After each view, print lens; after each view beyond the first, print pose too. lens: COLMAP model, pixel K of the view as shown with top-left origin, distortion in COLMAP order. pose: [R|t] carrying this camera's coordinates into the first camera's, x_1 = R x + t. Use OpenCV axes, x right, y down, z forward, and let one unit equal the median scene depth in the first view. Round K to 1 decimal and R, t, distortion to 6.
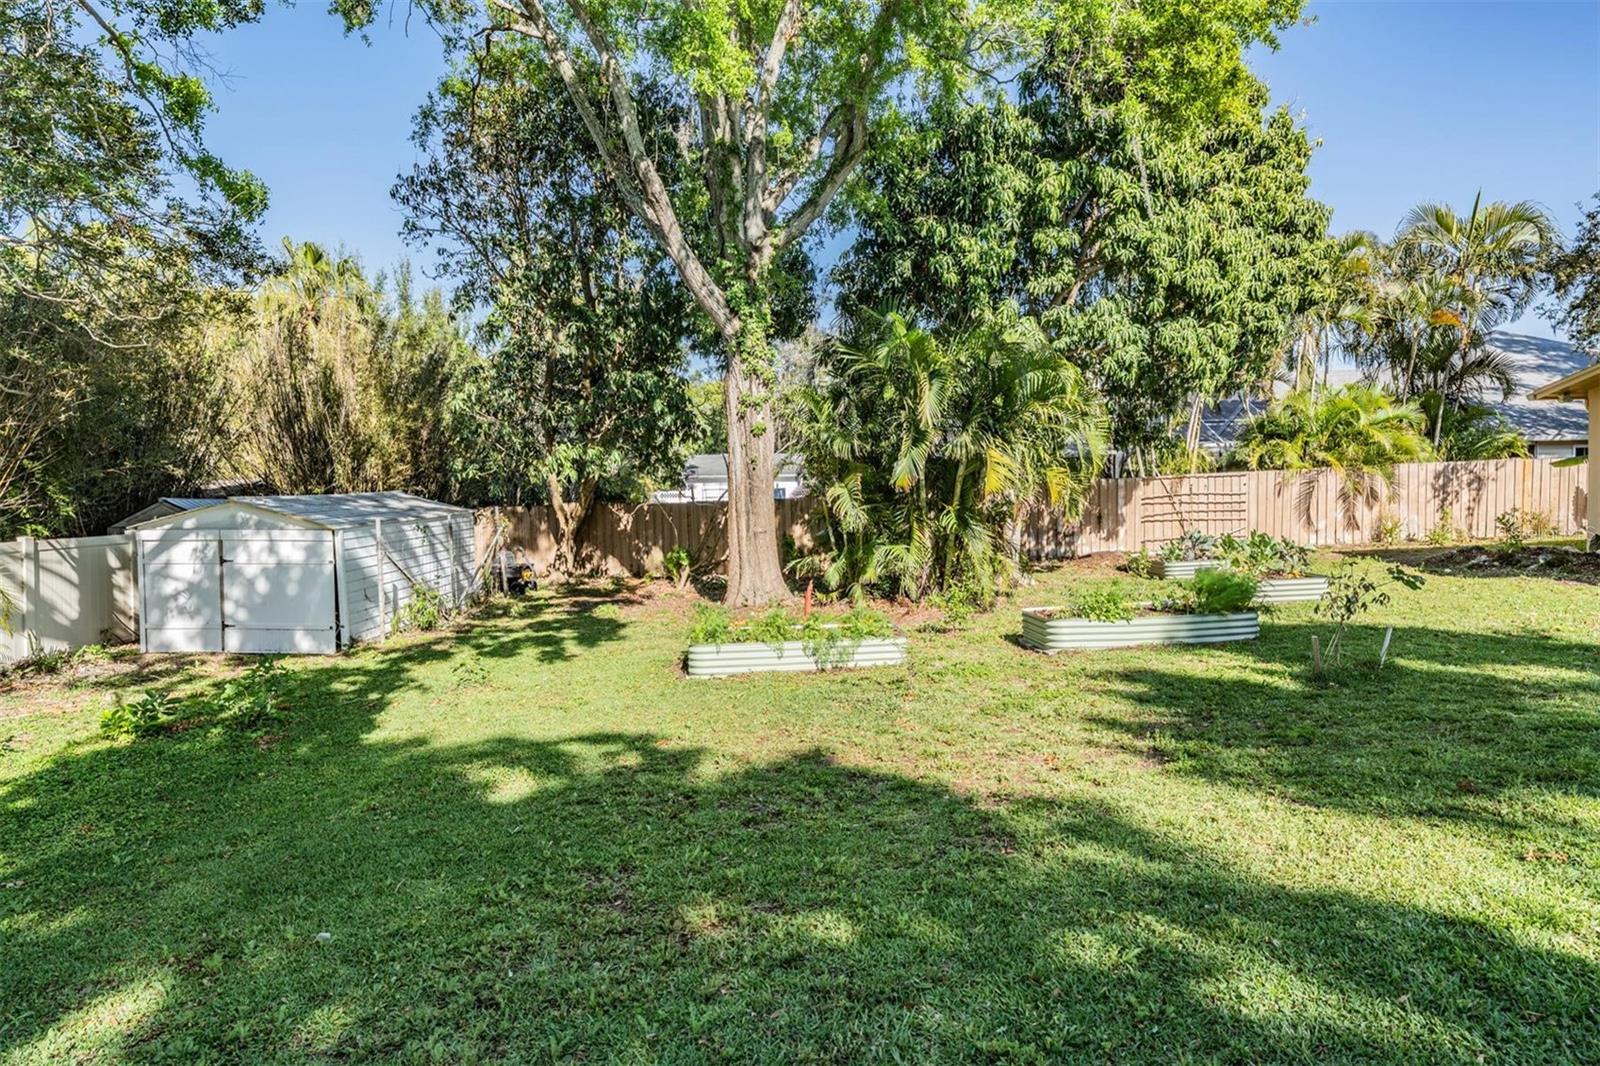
lens RADIAL K [[936.8, 0, 793.2], [0, 936.8, 529.9], [0, 0, 1]] dist [0.002966, 0.000505]
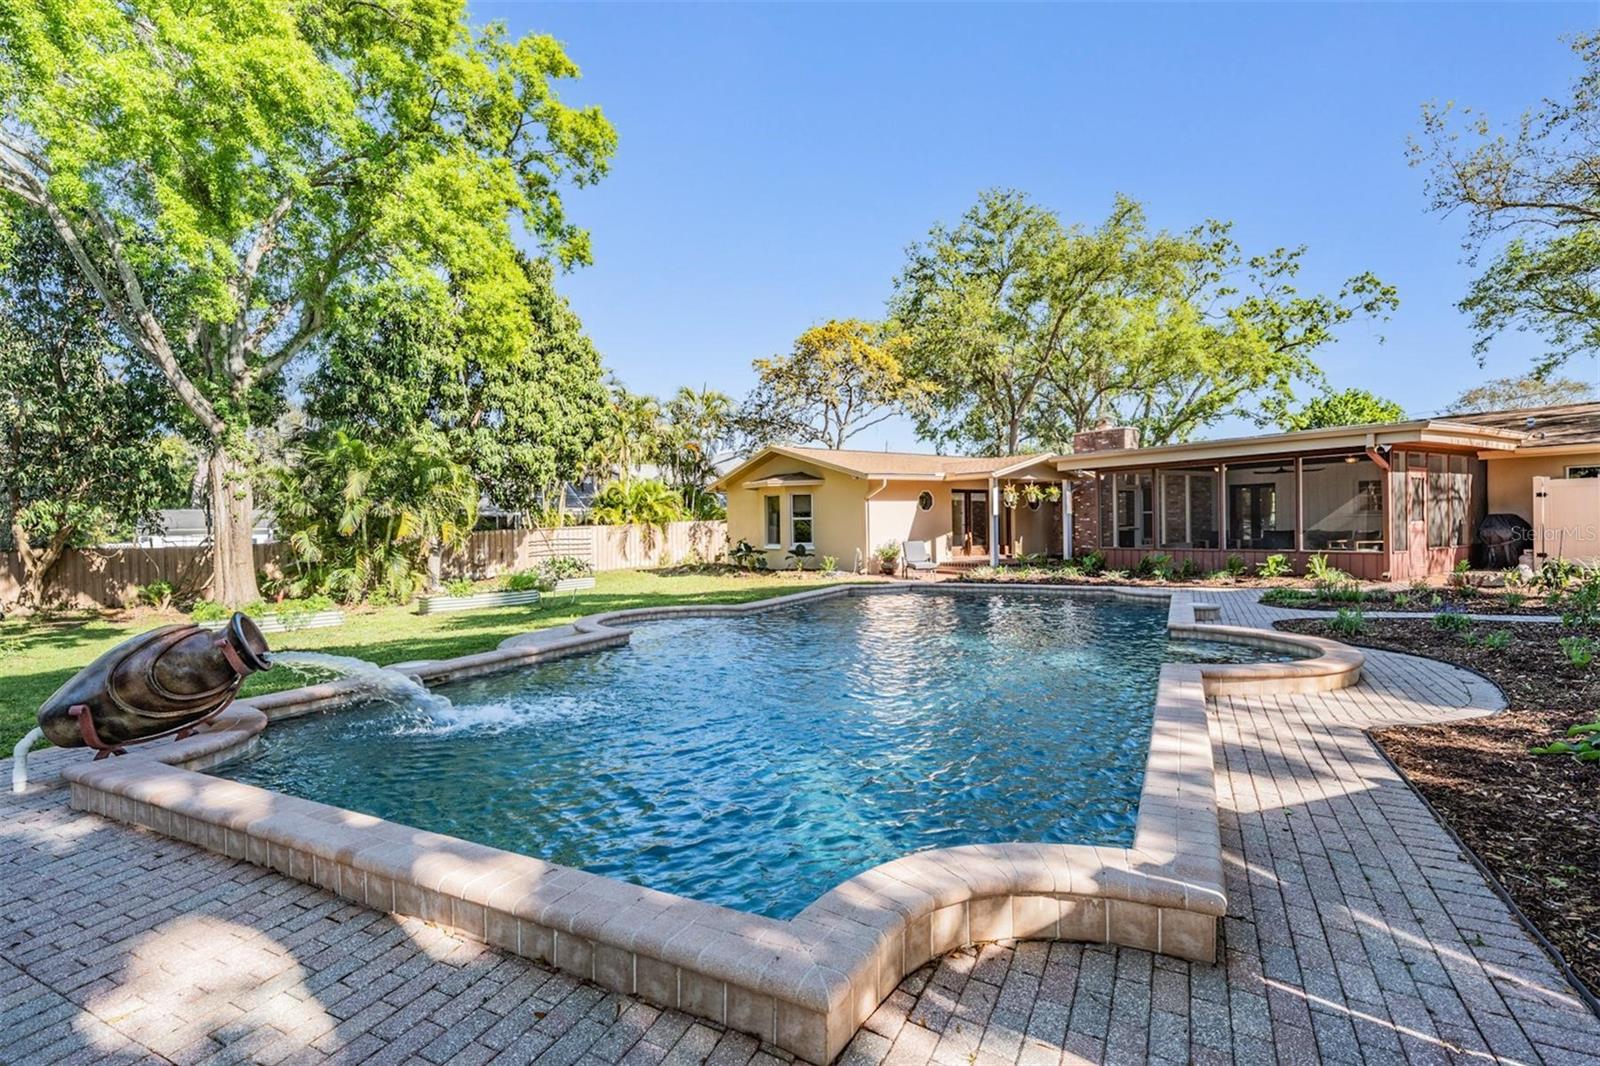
lens RADIAL K [[744.6, 0, 799.7], [0, 744.6, 528.6], [0, 0, 1]] dist [-0.000499, -0.000472]
pose [[0.810611, 0.003214, 0.585577, -0.006821], [0.032776, 0.998168, -0.050850, 0.034121], [-0.584668, 0.060413, 0.809020, -0.457914]]
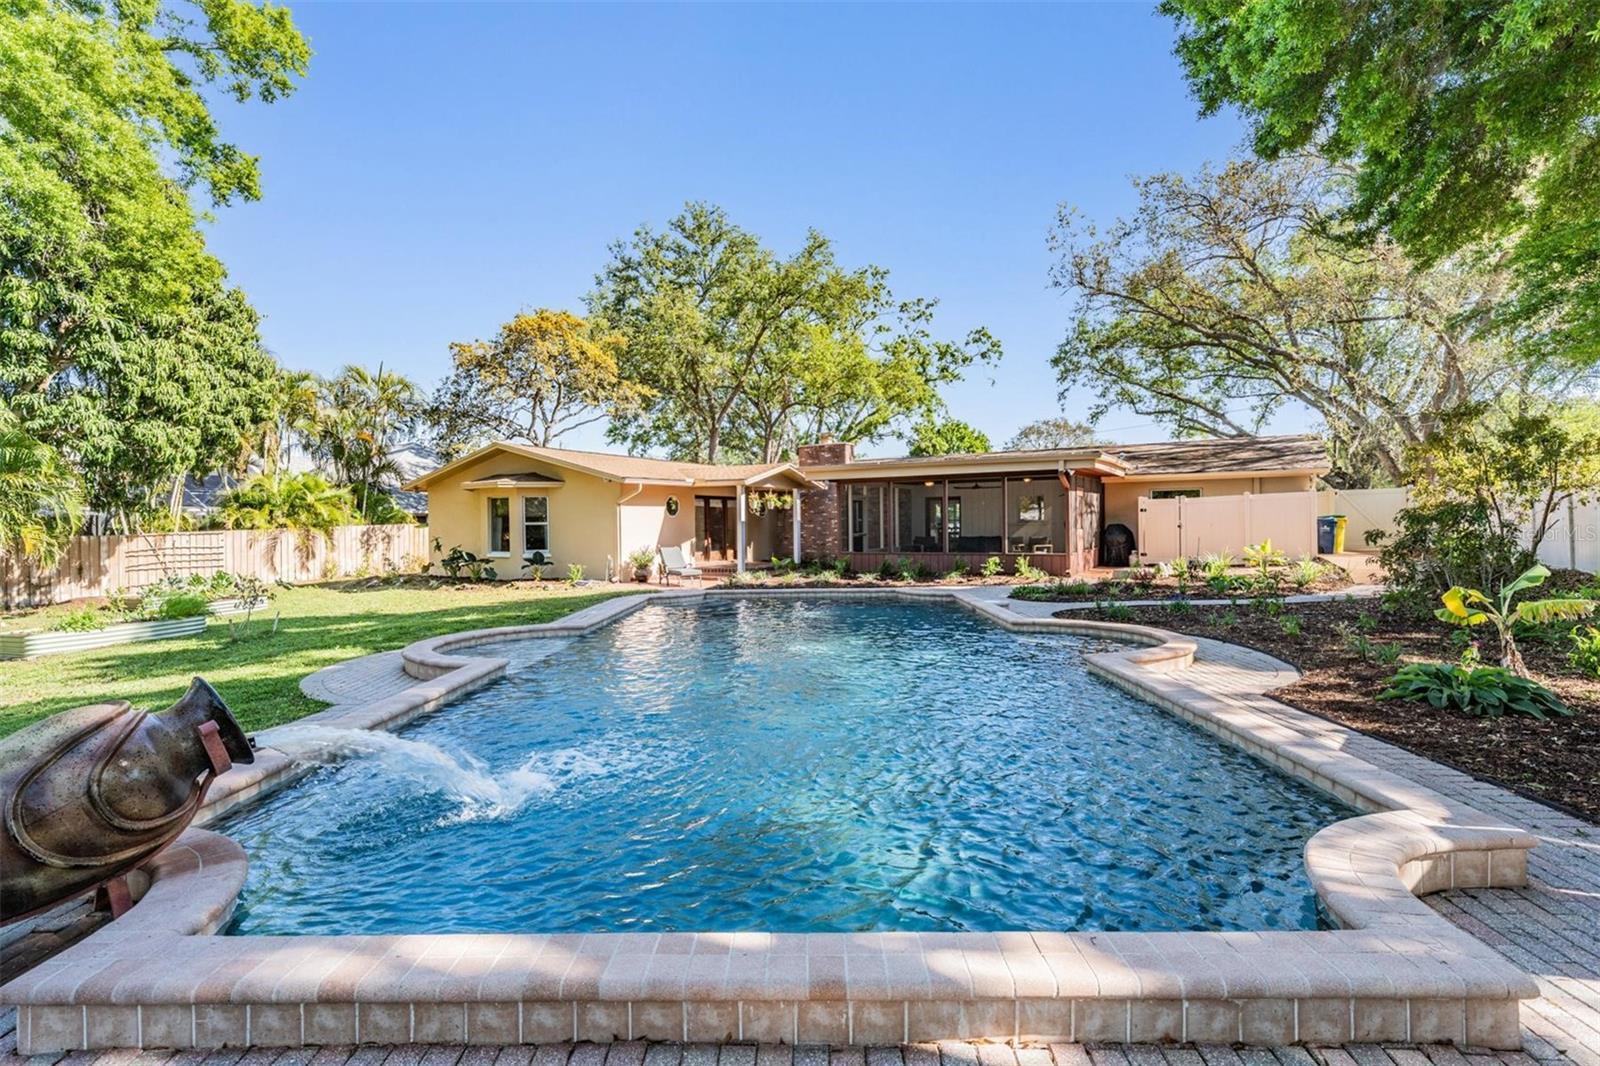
lens RADIAL K [[744.6, 0, 799.7], [0, 744.6, 528.6], [0, 0, 1]] dist [-0.000499, -0.000472]
pose [[0.471250, 0.009094, 0.881953, -0.098390], [0.050744, 0.998011, -0.037405, 0.023703], [-0.880539, 0.062381, 0.469851, -0.326886]]
